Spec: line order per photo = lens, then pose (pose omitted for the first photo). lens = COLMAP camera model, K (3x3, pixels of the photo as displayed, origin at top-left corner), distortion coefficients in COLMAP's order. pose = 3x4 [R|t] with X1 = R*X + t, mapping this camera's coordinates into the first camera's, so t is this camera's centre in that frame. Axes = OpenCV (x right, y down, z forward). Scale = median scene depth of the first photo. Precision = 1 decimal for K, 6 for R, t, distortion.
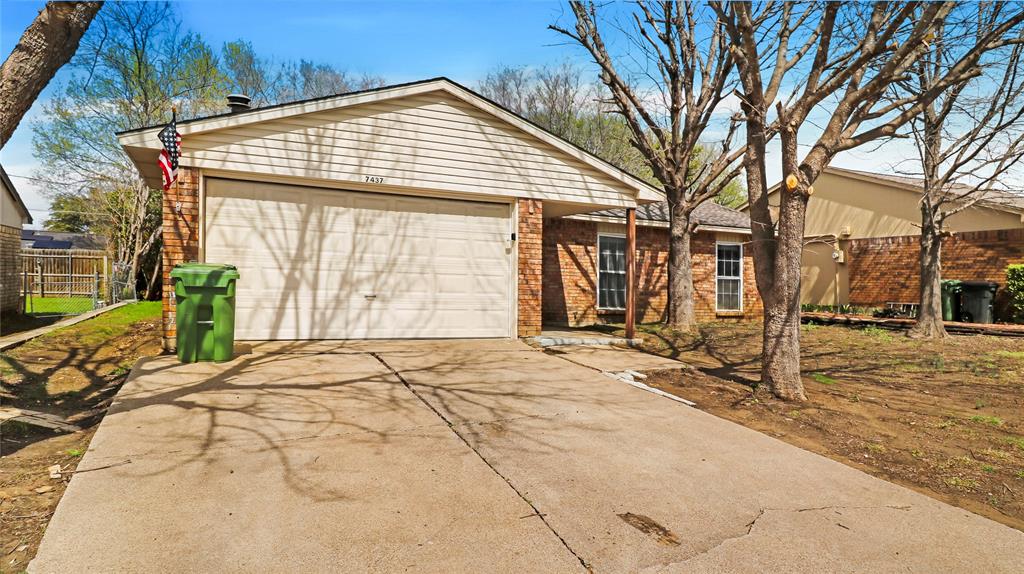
lens RADIAL K [[648.4, 0, 515.9], [0, 648.4, 287.7], [0, 0, 1]] dist [-0.005916, -0.001156]
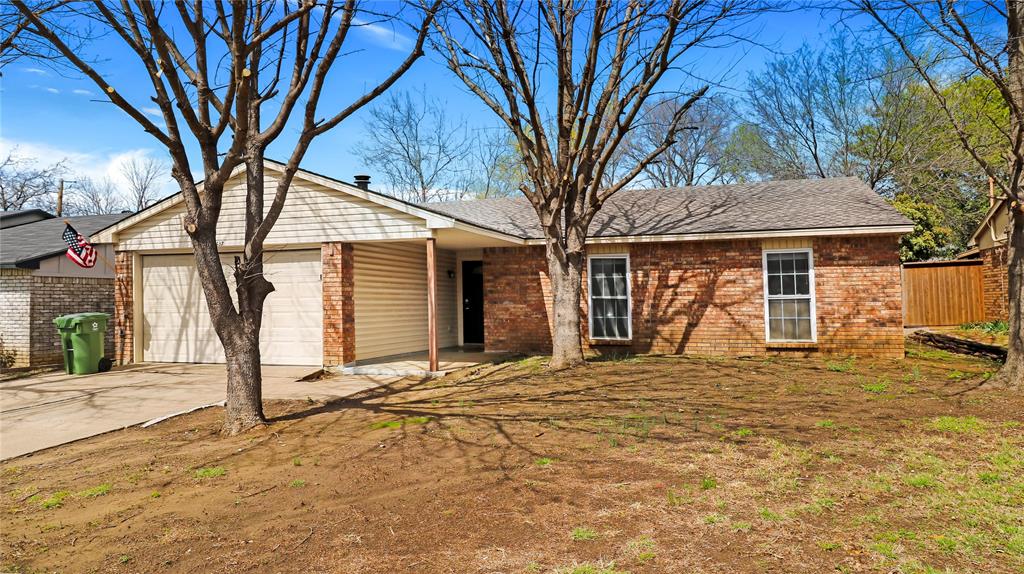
lens RADIAL K [[648.4, 0, 516.3], [0, 648.4, 284.8], [0, 0, 1]] dist [-0.005916, -0.001156]
pose [[0.731229, -0.056496, -0.679789, 0.673303], [0.025572, 0.998134, -0.055446, 0.004651], [0.681653, 0.023161, 0.731309, 0.264253]]
